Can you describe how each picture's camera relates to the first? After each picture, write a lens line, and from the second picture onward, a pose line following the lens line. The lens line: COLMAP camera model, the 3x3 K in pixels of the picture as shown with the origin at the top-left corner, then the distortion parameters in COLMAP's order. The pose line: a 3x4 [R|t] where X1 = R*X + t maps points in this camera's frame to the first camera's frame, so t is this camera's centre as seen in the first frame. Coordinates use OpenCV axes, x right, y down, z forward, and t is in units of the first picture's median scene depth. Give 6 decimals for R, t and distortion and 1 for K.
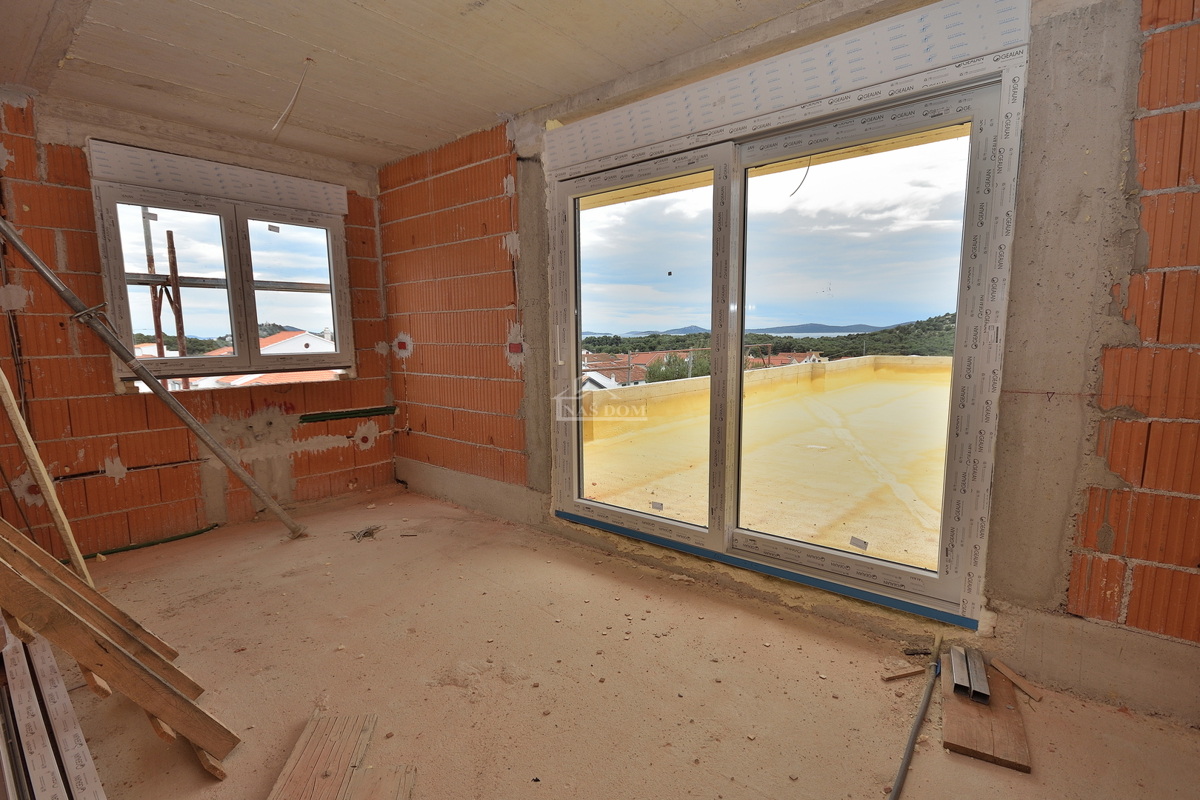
lens RADIAL K [[580.5, 0, 619.9], [0, 580.5, 398.8], [0, 0, 1]] dist [-0.002276, -0.002723]
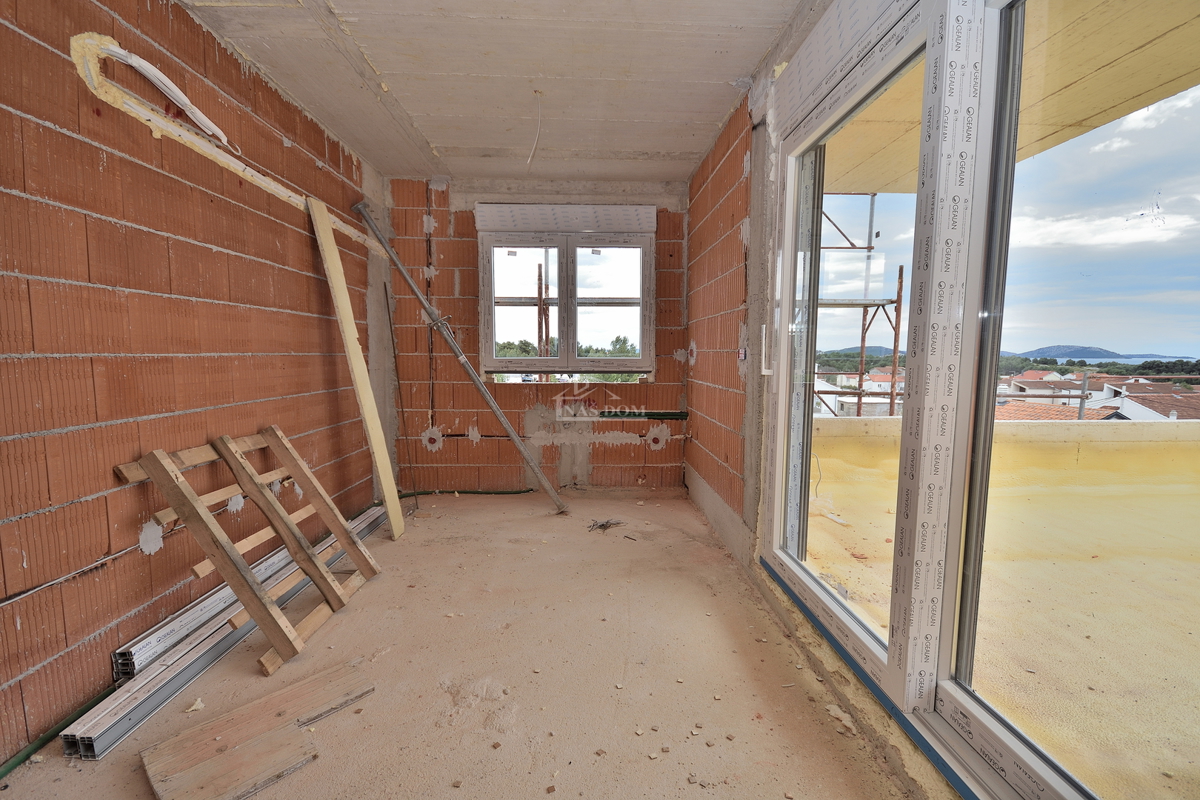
lens RADIAL K [[536.4, 0, 597.4], [0, 536.4, 400.0], [0, 0, 1]] dist [0.010389, -0.013083]
pose [[0.656295, 0.075990, -0.750668, 0.273853], [-0.094278, 0.995377, 0.018337, -0.014293], [0.748592, 0.058736, 0.660425, 0.320188]]
